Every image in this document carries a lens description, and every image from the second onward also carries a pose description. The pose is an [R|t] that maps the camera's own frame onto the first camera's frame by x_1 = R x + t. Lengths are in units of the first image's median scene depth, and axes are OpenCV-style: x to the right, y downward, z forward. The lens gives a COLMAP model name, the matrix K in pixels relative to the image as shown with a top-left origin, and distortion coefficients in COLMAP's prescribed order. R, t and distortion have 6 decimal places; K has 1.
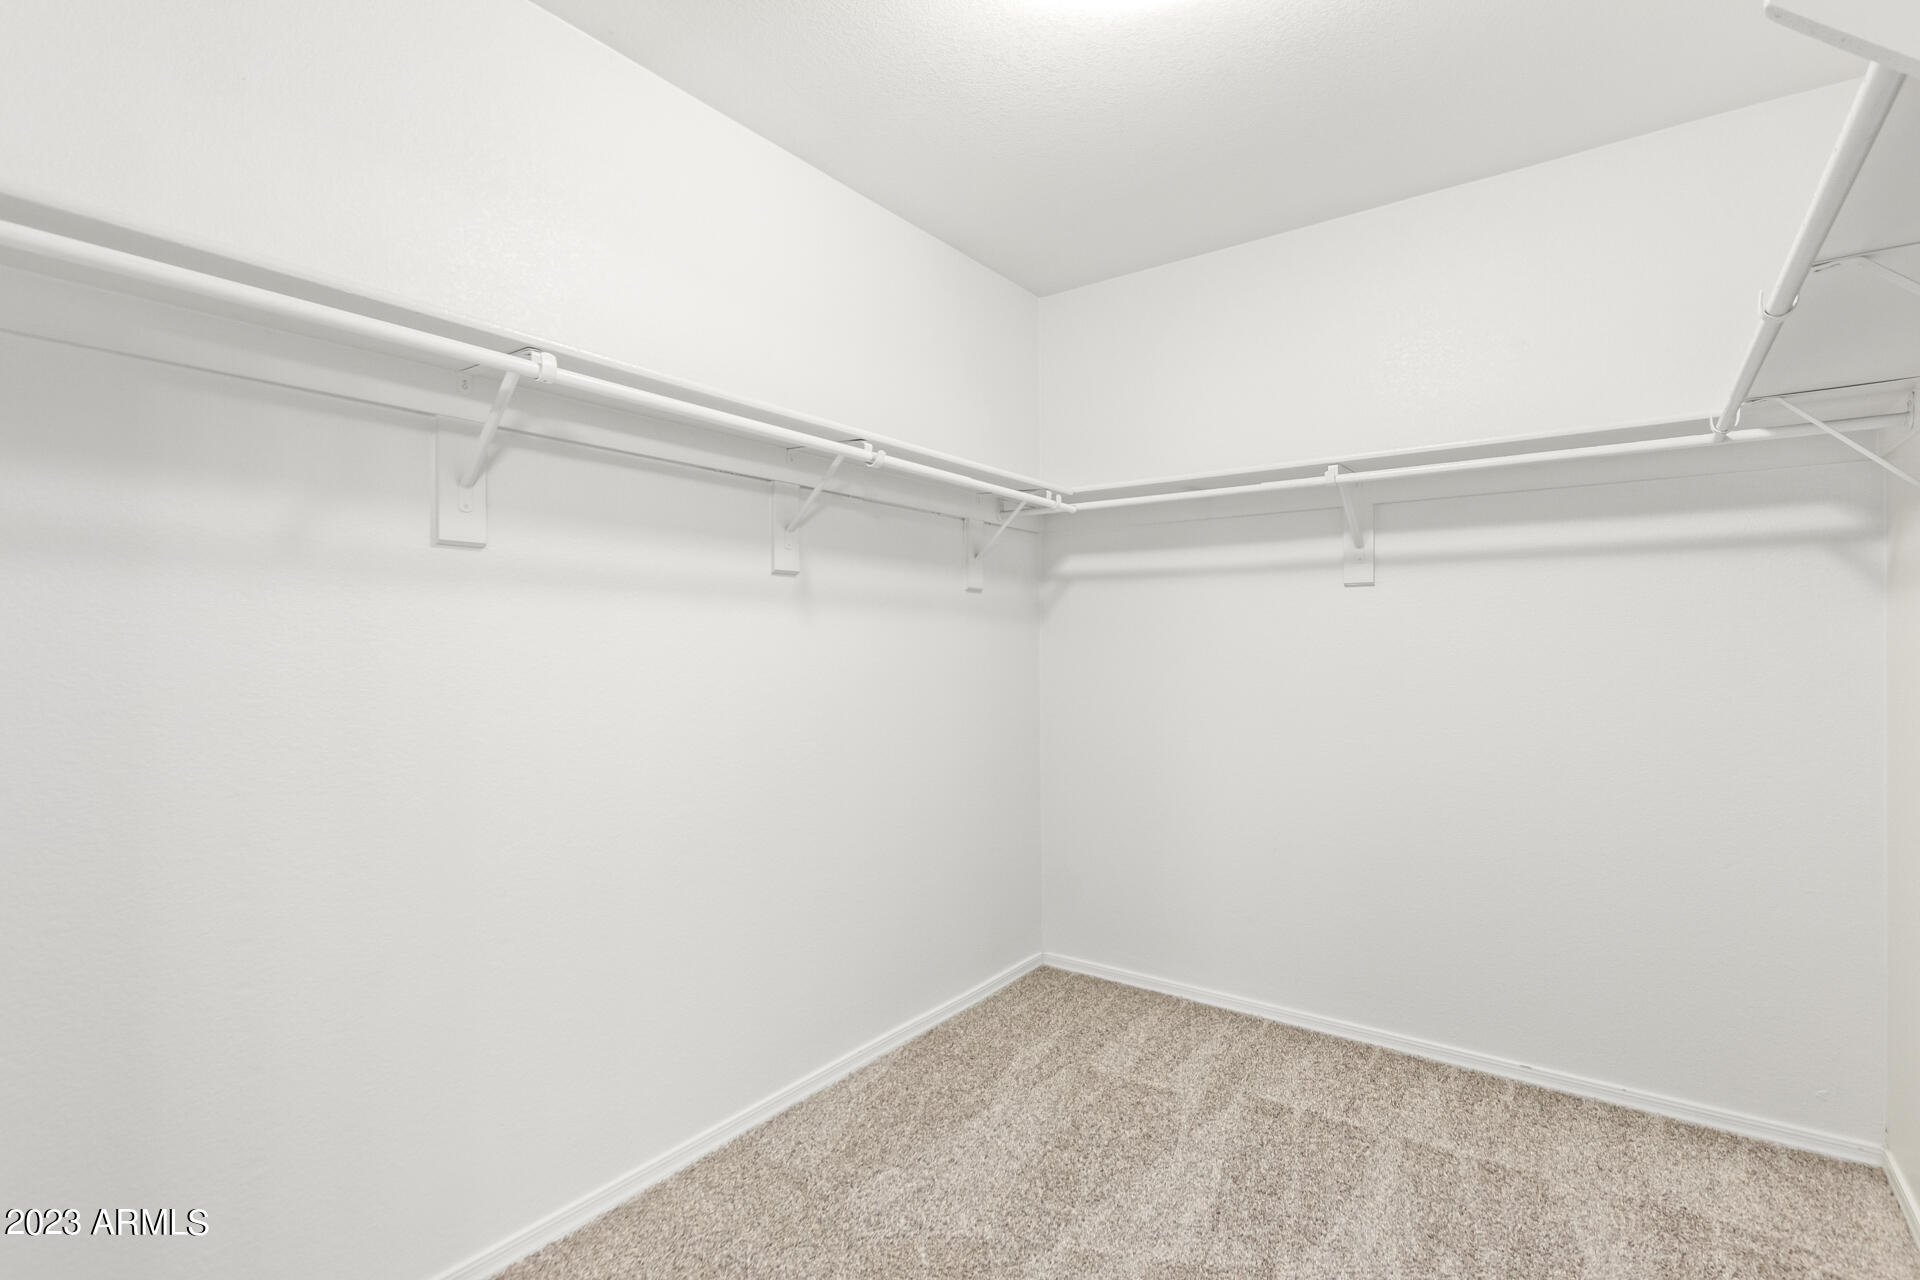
lens RADIAL K [[894.8, 0, 960.0], [0, 894.8, 640.0], [0, 0, 1]] dist [-0.014604, -0.000141]
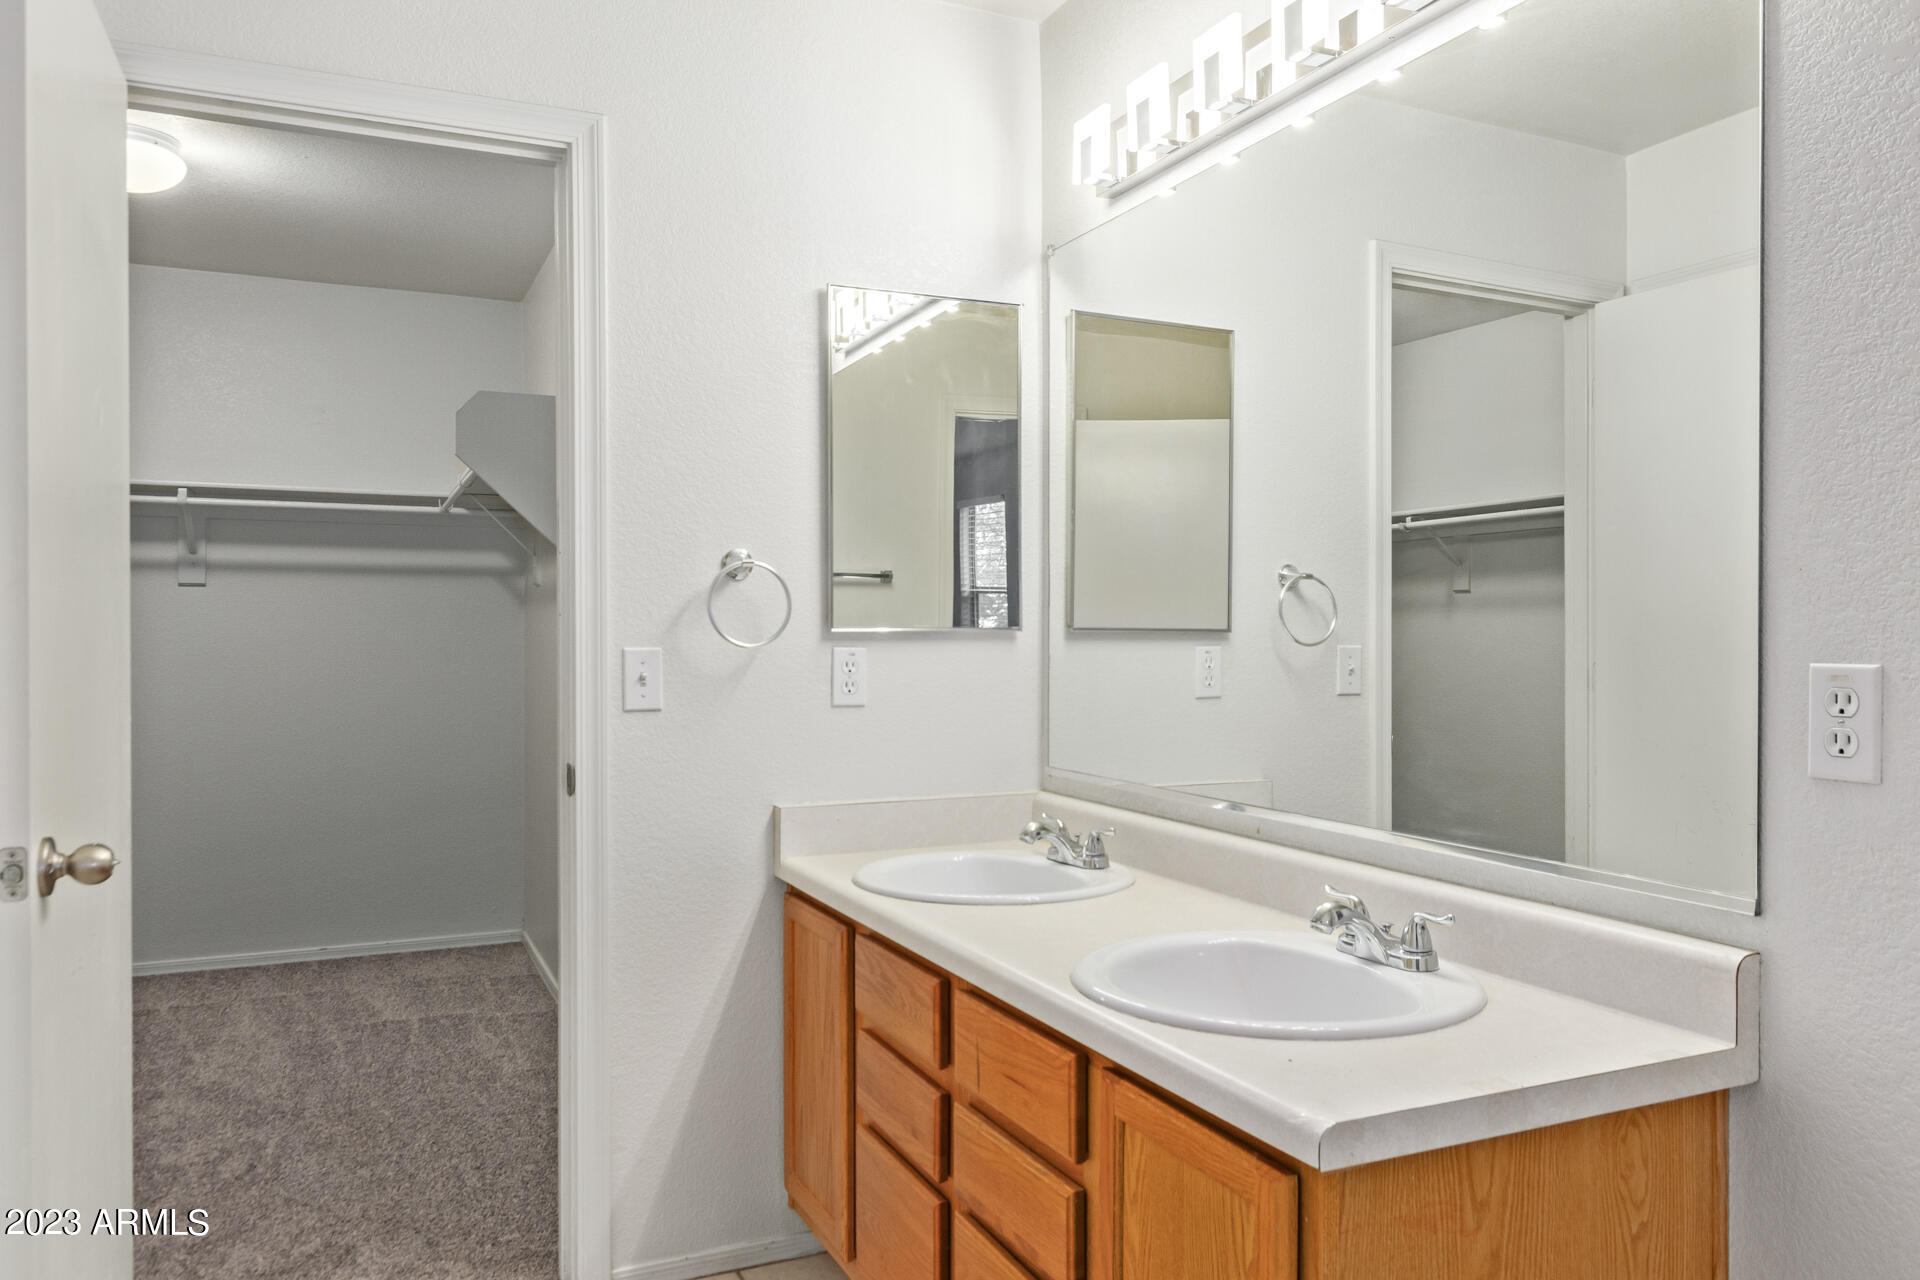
lens RADIAL K [[1405.4, 0, 960.0], [0, 1405.4, 640.0], [0, 0, 1]] dist [0.004876, 0.002151]
pose [[0.491056, 0.003196, 0.871122, -0.692851], [-0.004732, 0.999988, -0.001001, 0.008405], [-0.871115, -0.003631, 0.491066, -0.821792]]
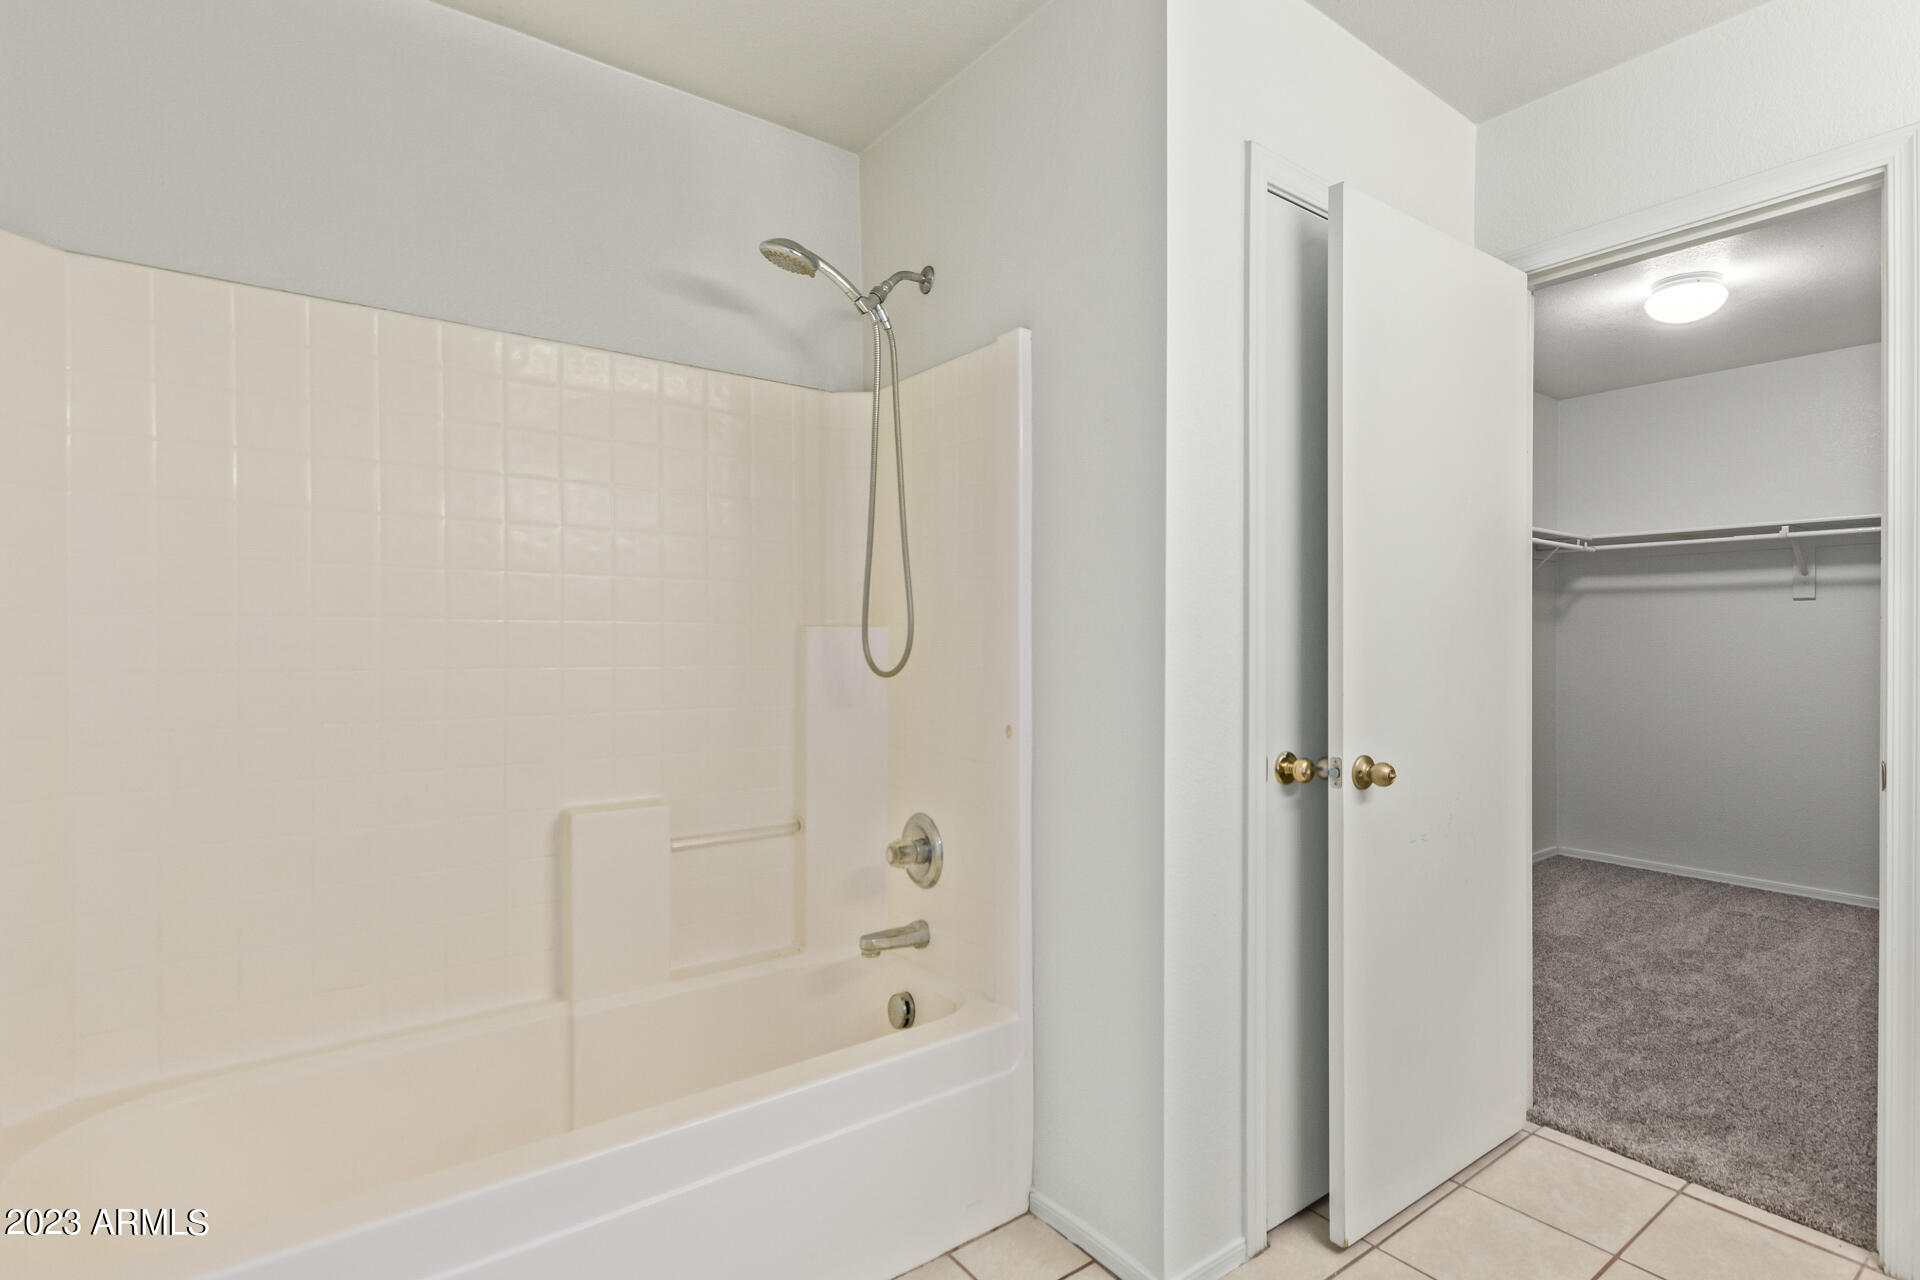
lens RADIAL K [[960.5, 0, 1082.3], [0, 960.5, 646.3], [0, 0, 1]] dist [0.000005, -0.000125]
pose [[0.971009, 0.007775, -0.238917, -0.372058], [-0.005244, 0.999923, 0.011226, 0.007567], [0.238986, -0.009648, 0.970975, -0.923269]]
